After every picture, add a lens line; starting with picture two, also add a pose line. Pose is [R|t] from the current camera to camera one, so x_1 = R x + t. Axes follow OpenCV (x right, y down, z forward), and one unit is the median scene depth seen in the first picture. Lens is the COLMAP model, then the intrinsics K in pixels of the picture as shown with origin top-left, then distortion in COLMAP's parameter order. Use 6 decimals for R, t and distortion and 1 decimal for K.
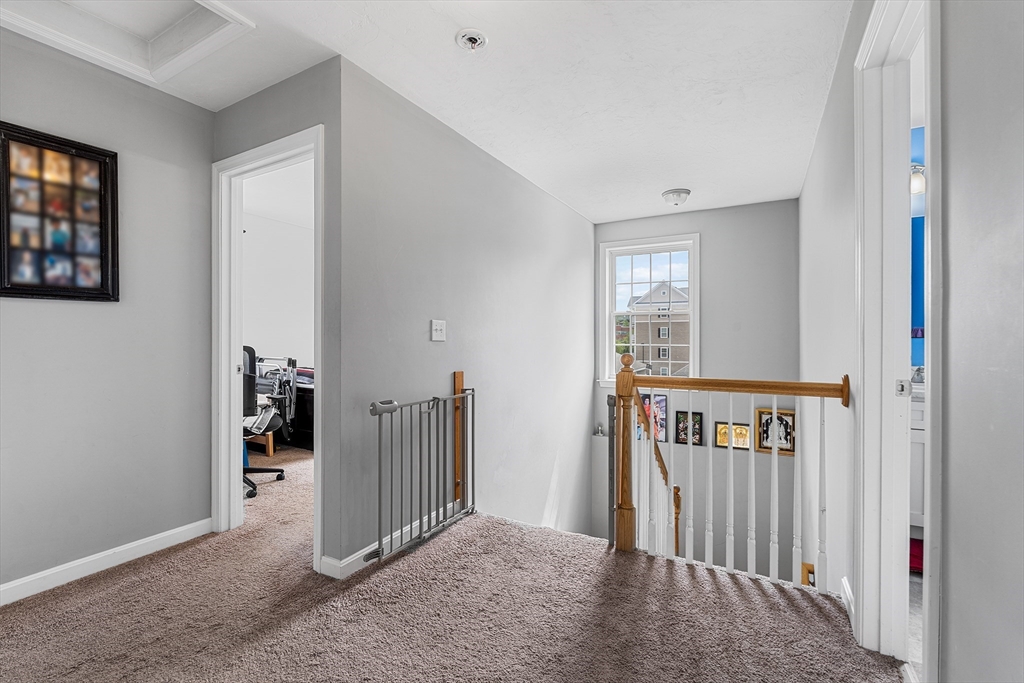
lens RADIAL K [[452.9, 0, 511.7], [0, 452.9, 346.0], [0, 0, 1]] dist [-0.002851, -0.000107]
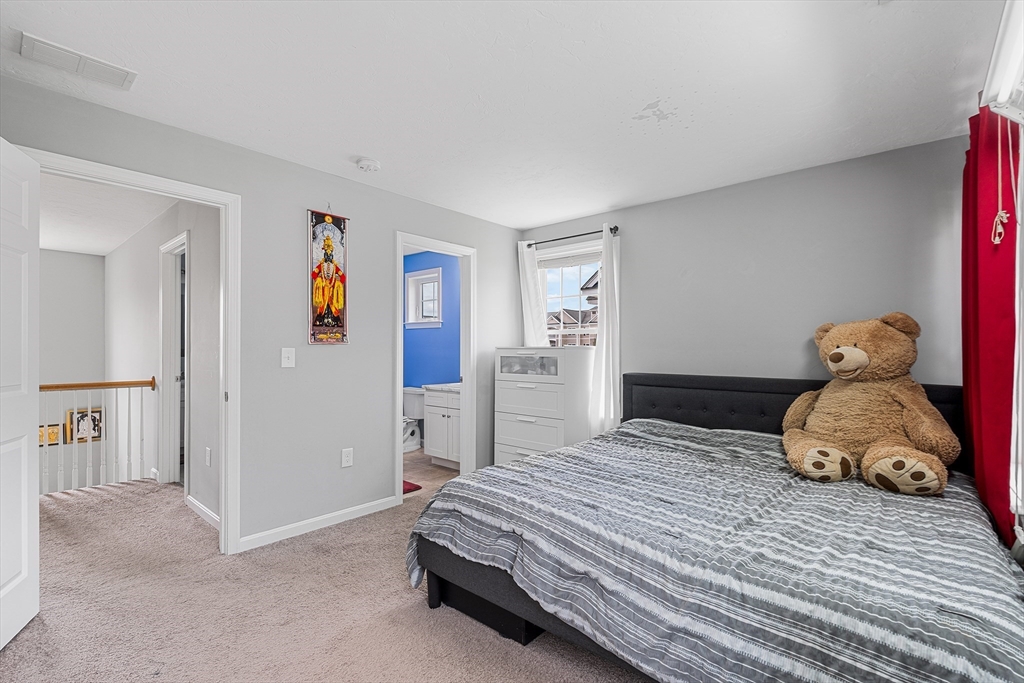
lens RADIAL K [[458.8, 0, 515.3], [0, 458.8, 352.0], [0, 0, 1]] dist [-0.005089, -0.000126]
pose [[0.209436, 0.006333, 0.977802, -0.480613], [0.002897, 0.999971, -0.007097, -0.015355], [-0.977818, 0.004319, 0.209412, -0.537020]]
